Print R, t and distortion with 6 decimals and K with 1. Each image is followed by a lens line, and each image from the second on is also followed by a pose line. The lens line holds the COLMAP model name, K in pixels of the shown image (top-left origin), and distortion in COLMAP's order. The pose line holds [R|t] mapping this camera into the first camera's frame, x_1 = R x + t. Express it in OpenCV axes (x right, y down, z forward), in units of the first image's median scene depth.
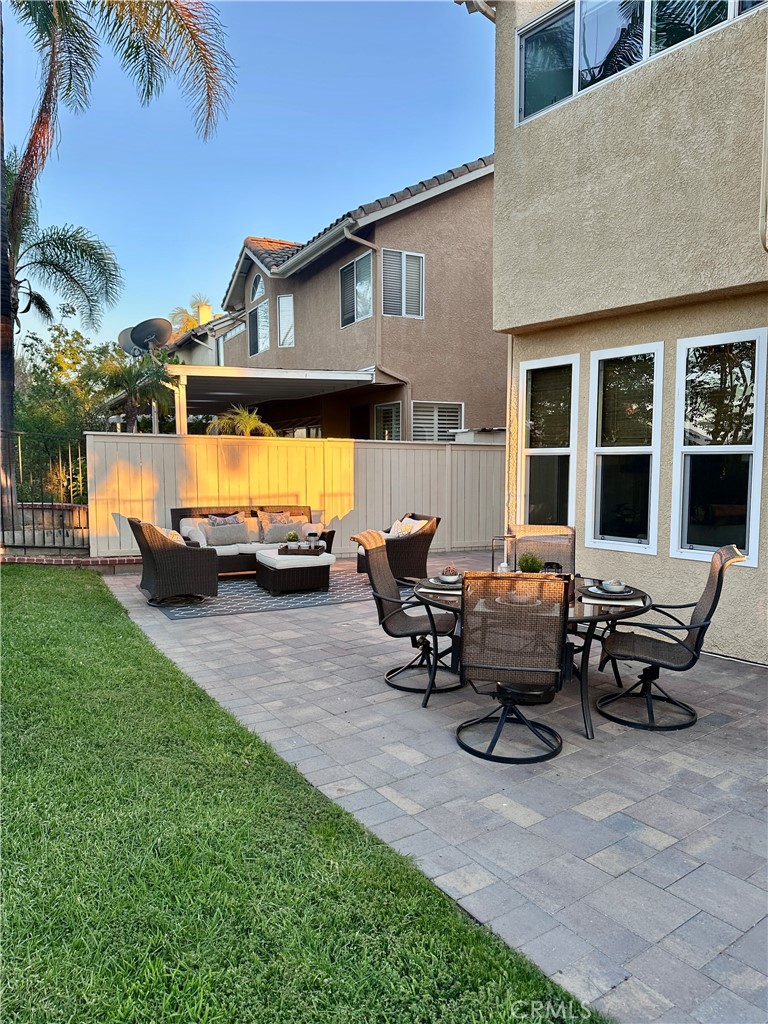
lens RADIAL K [[725.3, 0, 382.3], [0, 725.3, 516.6], [0, 0, 1]] dist [0.003654, -0.000224]
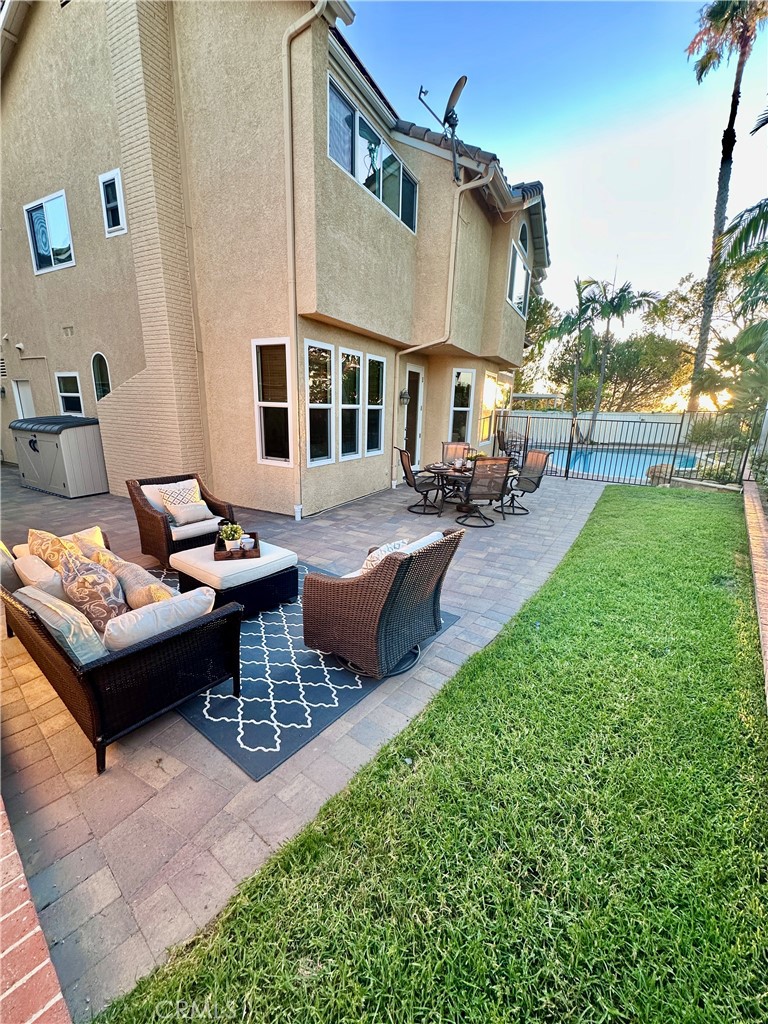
lens RADIAL K [[407.0, 0, 382.7], [0, 407.0, 509.4], [0, 0, 1]] dist [-0.001588, 0.000006]
pose [[-0.415581, -0.222481, 0.881926, -0.674253], [0.062239, 0.960394, 0.271604, -0.112338], [-0.907424, 0.167764, -0.385275, 1.331072]]
